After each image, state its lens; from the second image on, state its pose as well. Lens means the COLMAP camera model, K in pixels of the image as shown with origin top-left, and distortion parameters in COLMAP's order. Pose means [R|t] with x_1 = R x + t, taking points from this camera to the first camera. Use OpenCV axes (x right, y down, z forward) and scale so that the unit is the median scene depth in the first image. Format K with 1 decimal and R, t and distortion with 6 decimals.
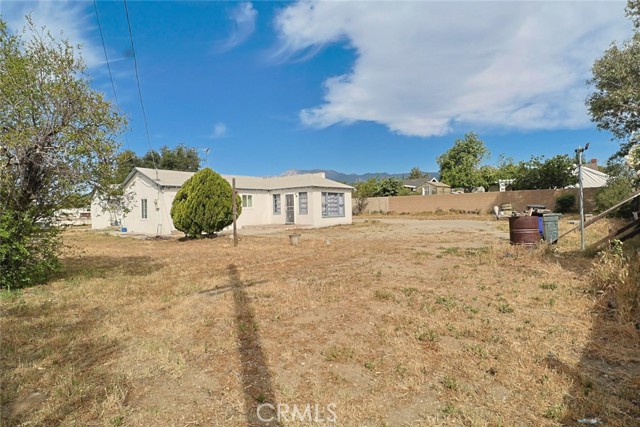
lens RADIAL K [[364.2, 0, 316.2], [0, 364.2, 214.3], [0, 0, 1]] dist [0.003151, 0.000748]
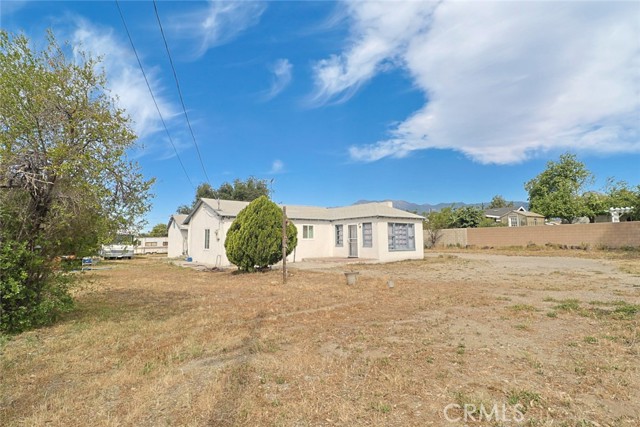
lens RADIAL K [[331.5, 0, 323.7], [0, 331.5, 210.2], [0, 0, 1]] dist [-0.002315, -0.007199]
pose [[0.979241, -0.005908, -0.202615, 0.025328], [-0.014552, 0.994947, -0.099343, -0.007881], [0.202178, 0.100230, 0.974206, 0.166212]]
